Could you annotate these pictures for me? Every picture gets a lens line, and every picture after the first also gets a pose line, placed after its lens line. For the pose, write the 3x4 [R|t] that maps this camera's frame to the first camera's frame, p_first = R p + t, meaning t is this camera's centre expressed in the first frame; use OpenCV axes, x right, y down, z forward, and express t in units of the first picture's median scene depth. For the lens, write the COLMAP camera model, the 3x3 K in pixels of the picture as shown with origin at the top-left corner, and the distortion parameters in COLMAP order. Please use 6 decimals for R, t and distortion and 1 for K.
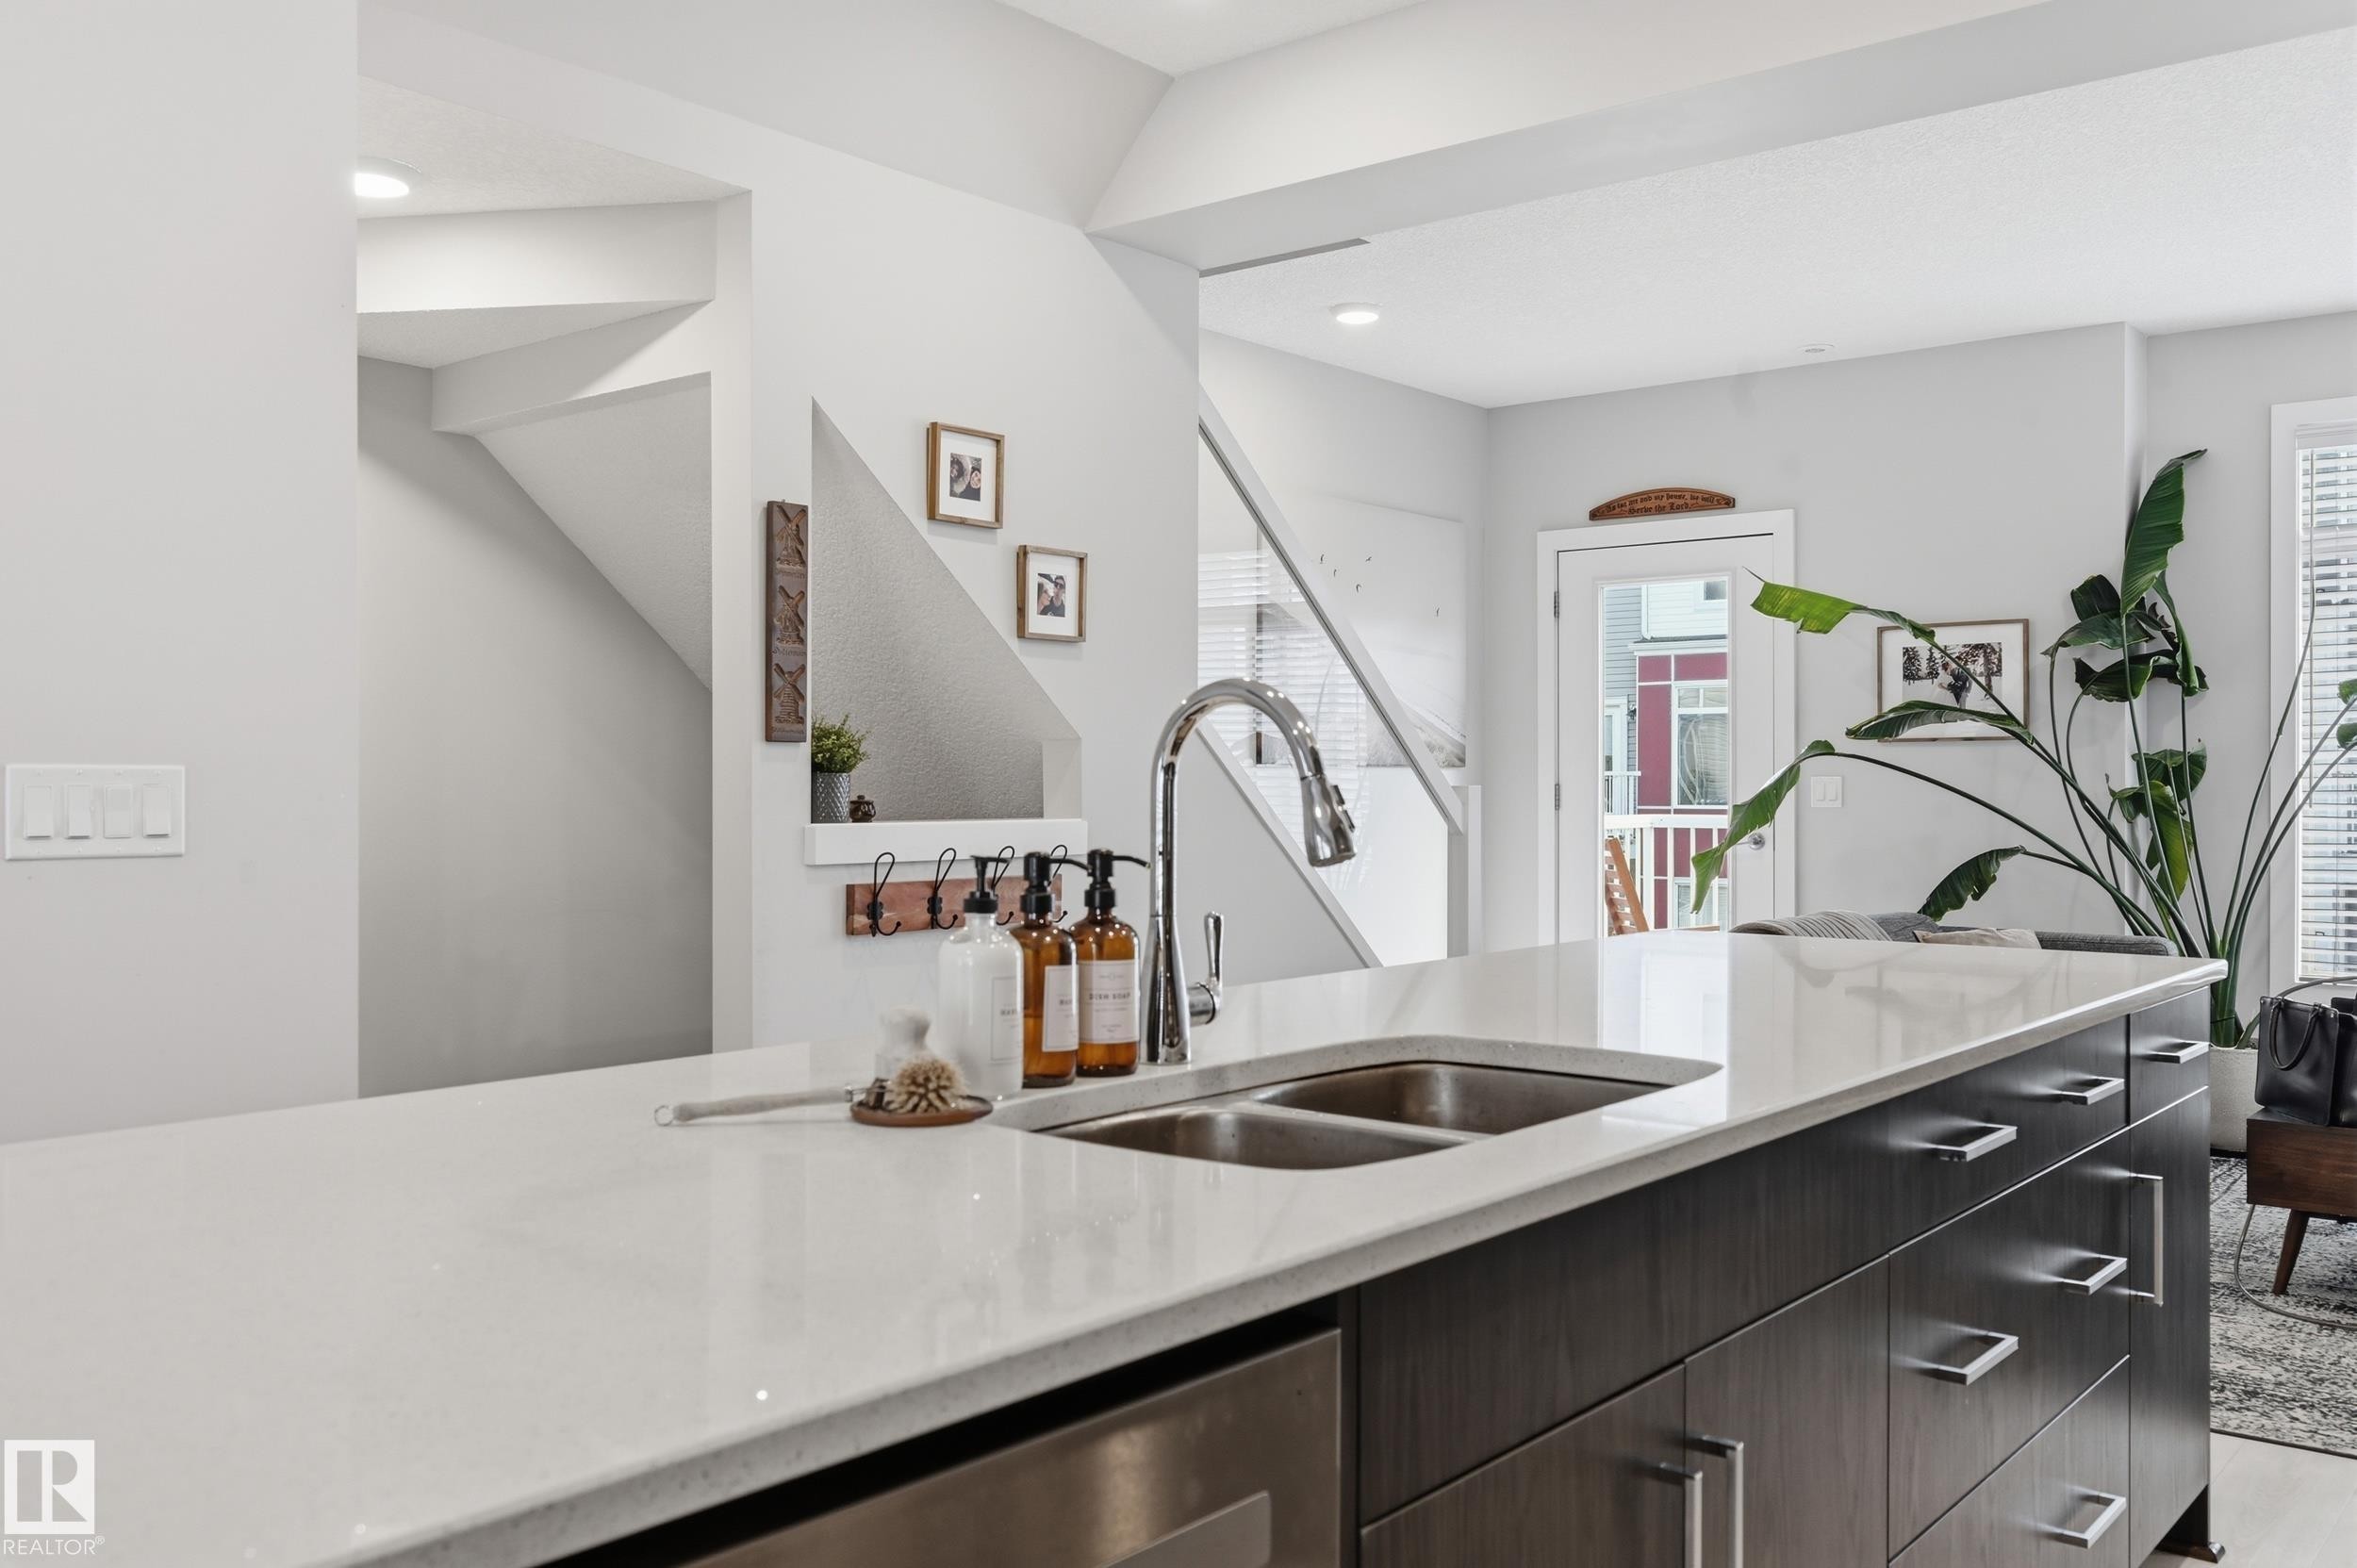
lens RADIAL K [[1955.3, 0, 1178.8], [0, 1955.3, 780.8], [0, 0, 1]] dist [0.001270, -0.020477]
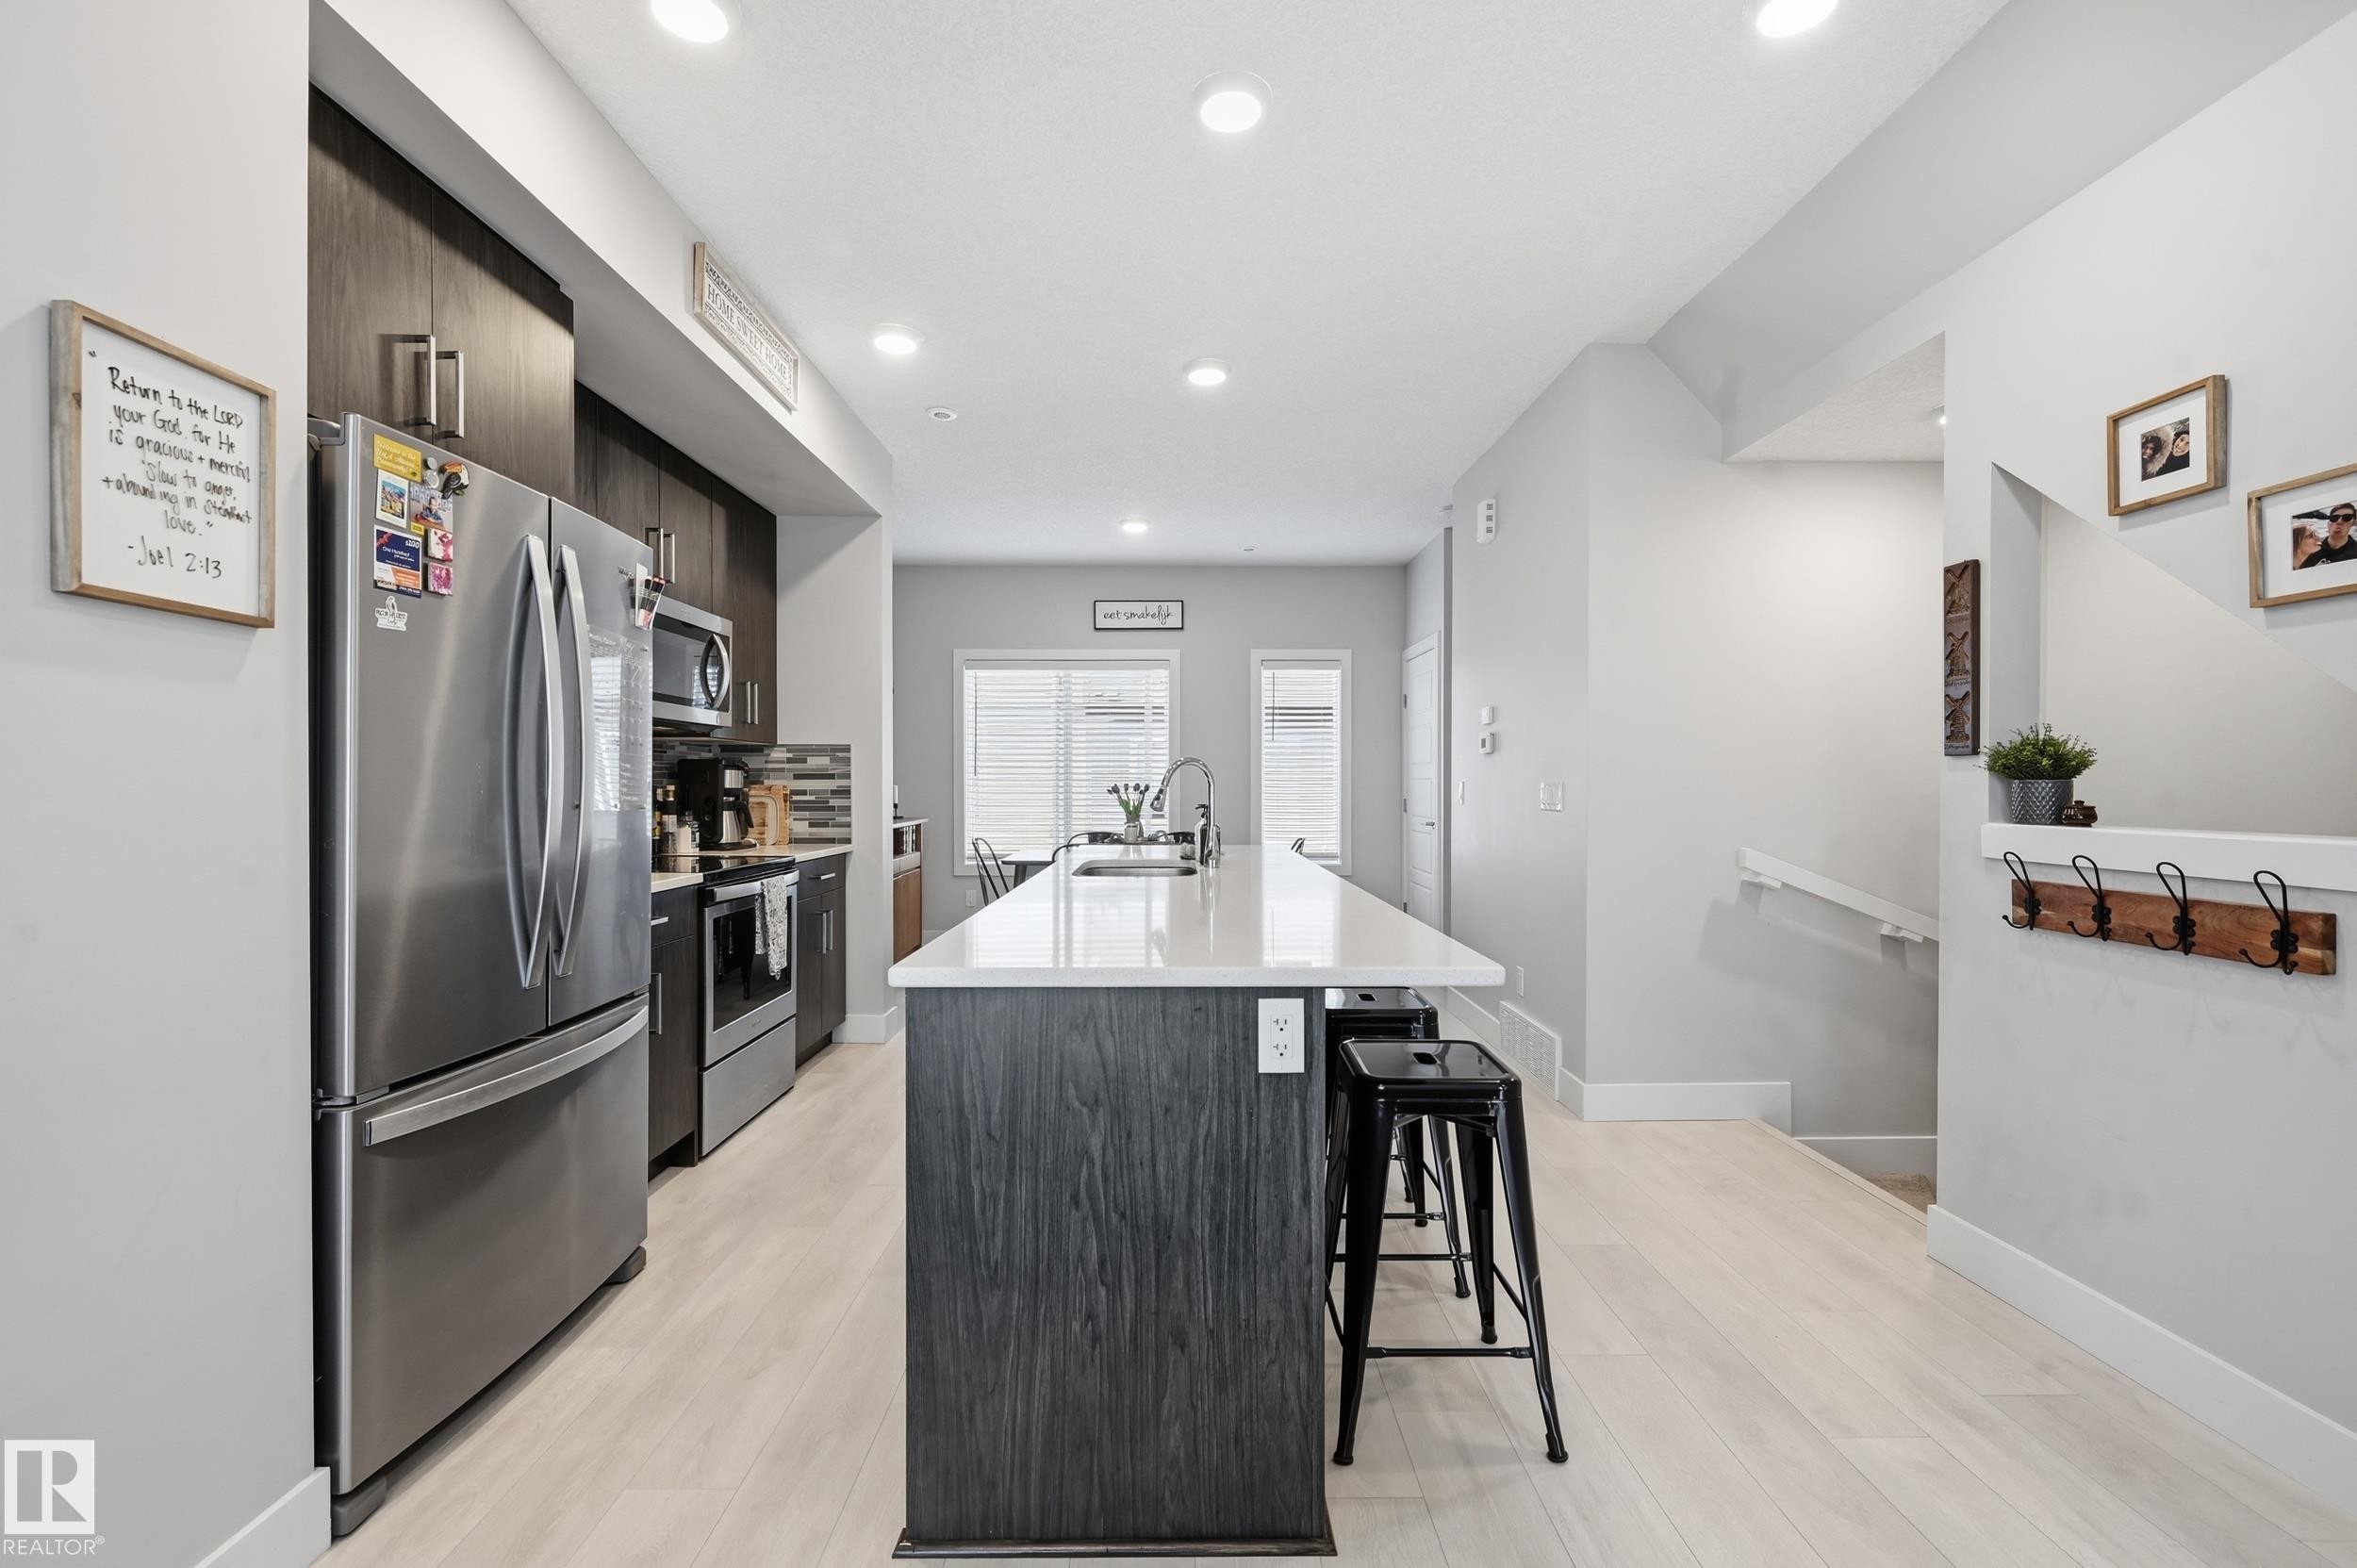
lens RADIAL K [[986.7, 0, 1172.9], [0, 986.7, 793.3], [0, 0, 1]] dist [-0.001101, 0.000384]
pose [[-0.773442, 0.007073, -0.633827, 0.355267], [0.003482, 0.999970, 0.006910, -0.001180], [0.633857, 0.003138, -0.773444, 0.706416]]
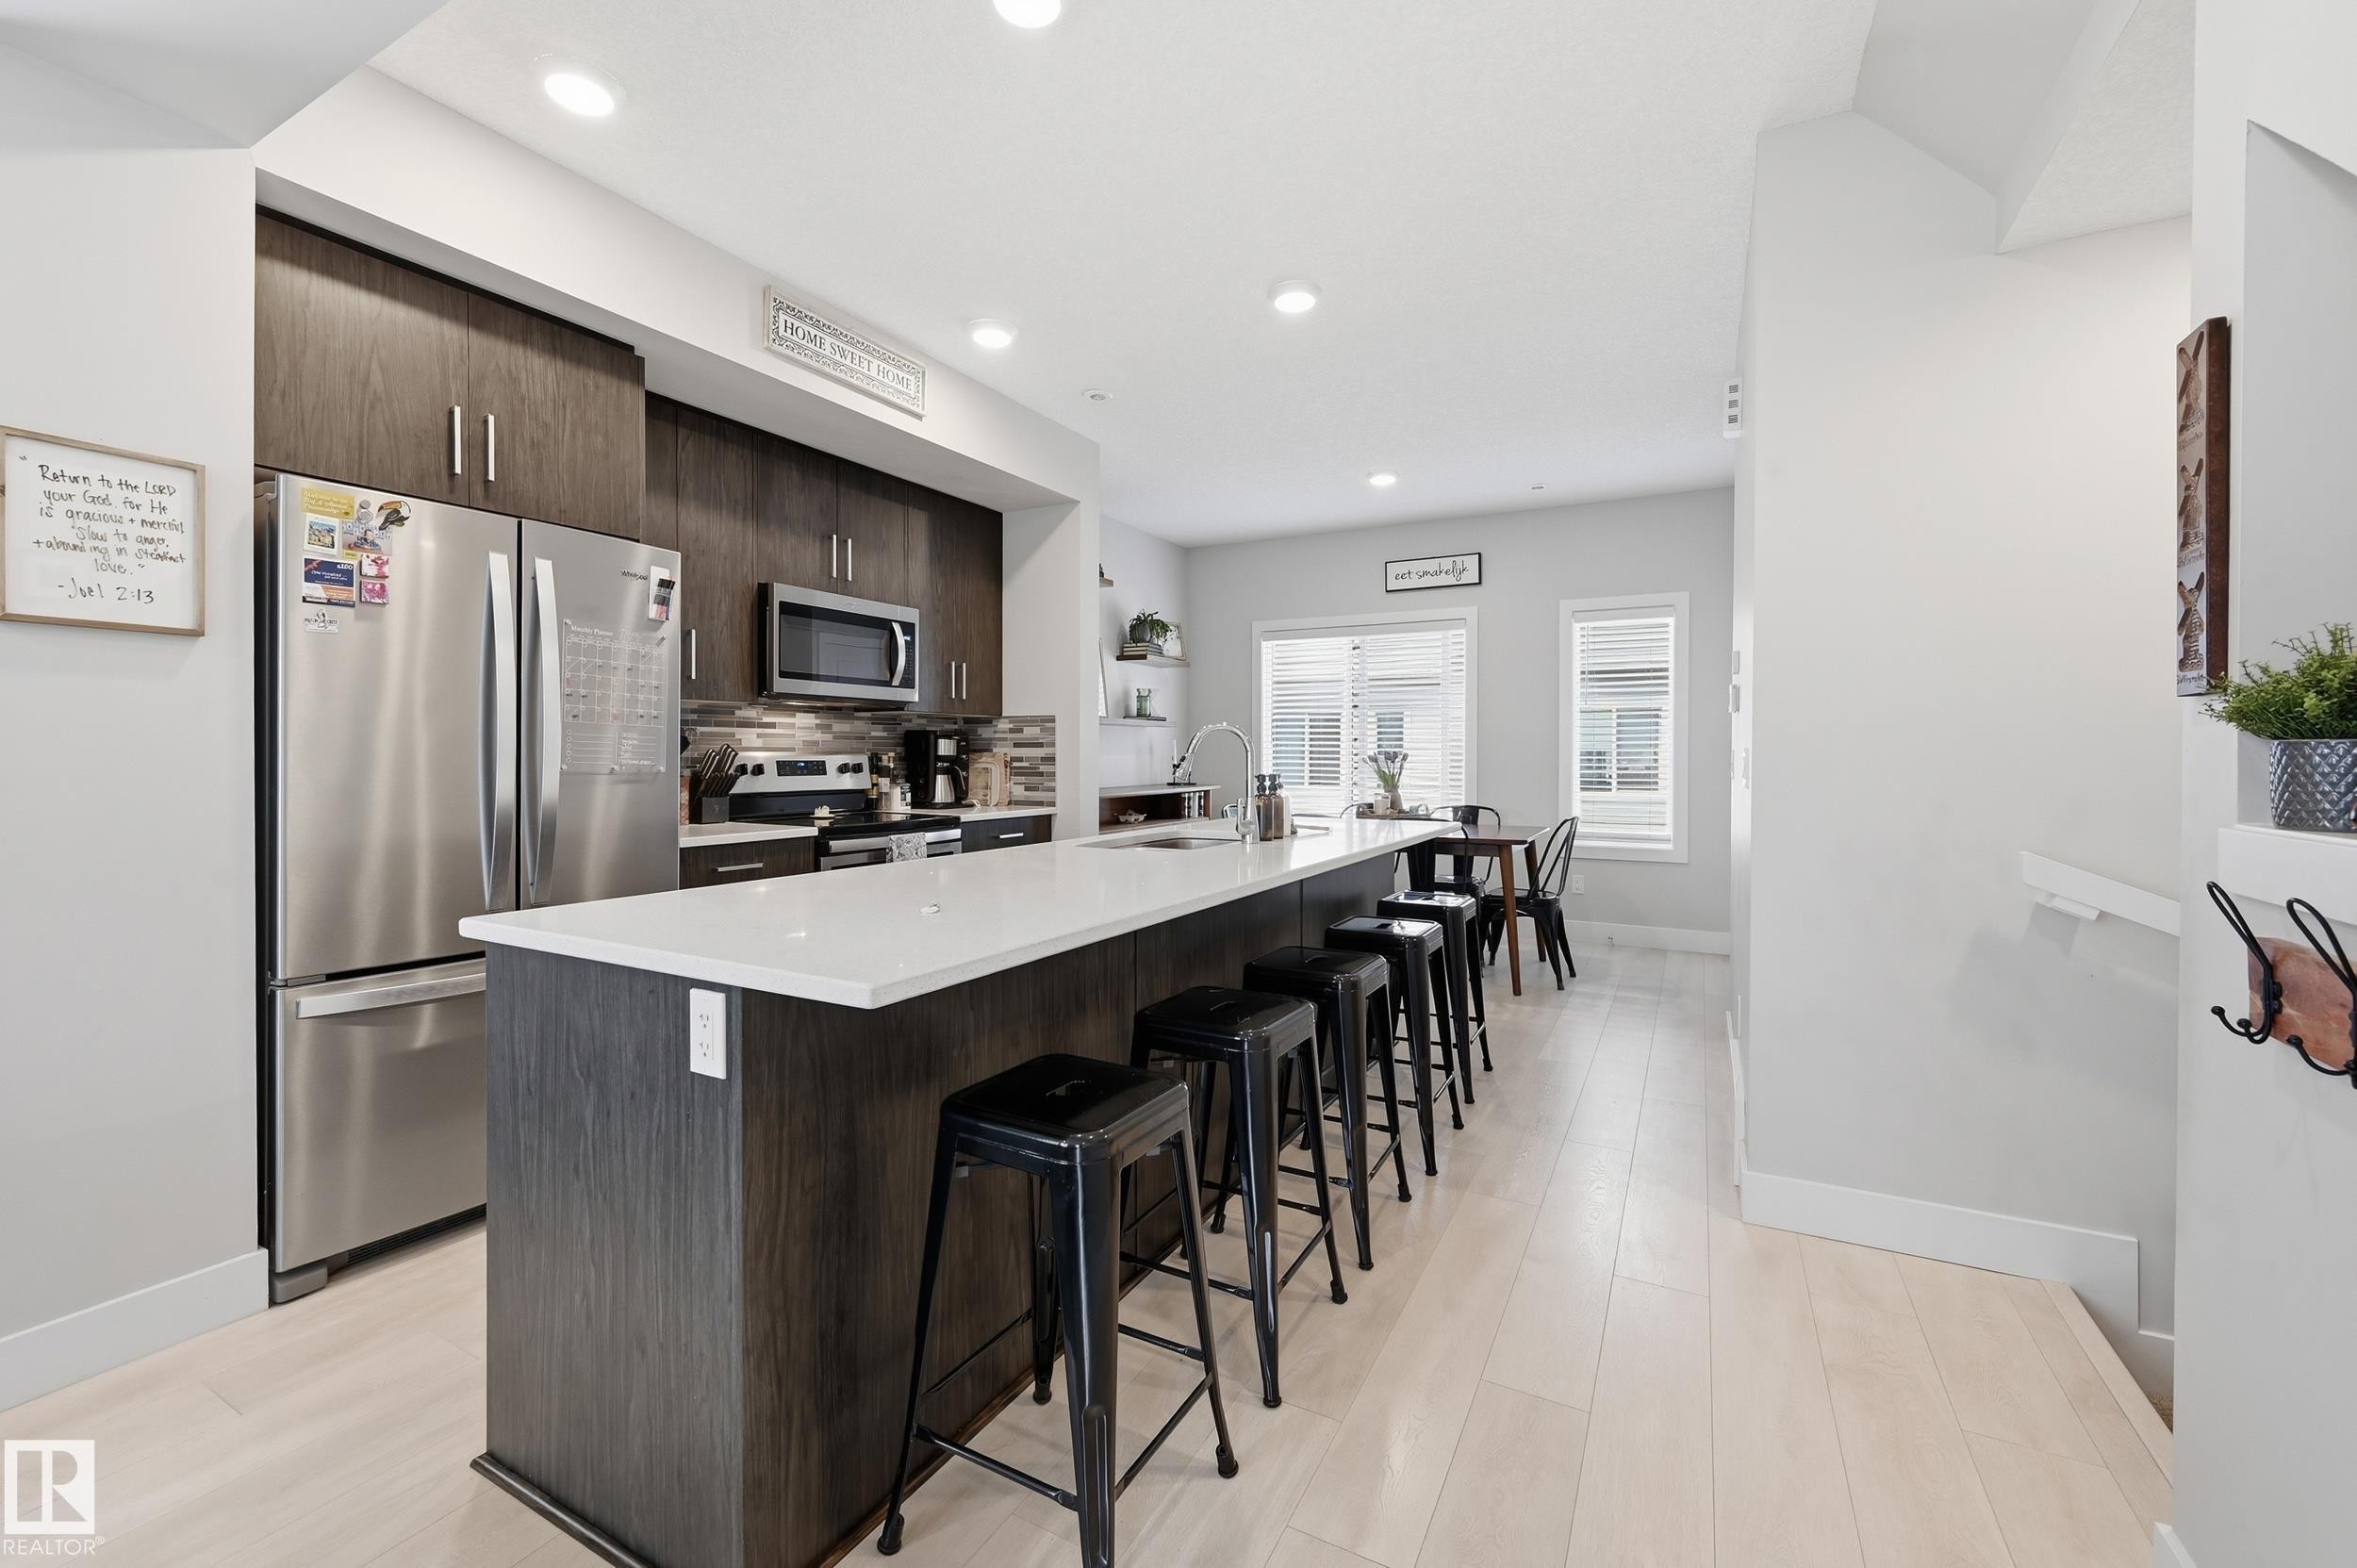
lens RADIAL K [[941.9, 0, 1185.4], [0, 941.9, 762.6], [0, 0, 1]] dist [0.001170, -0.000160]
pose [[-0.982510, 0.001530, -0.186203, 0.117442], [0.000458, 0.999983, 0.005801, 0.000499], [0.186209, 0.005614, -0.982494, 0.755121]]
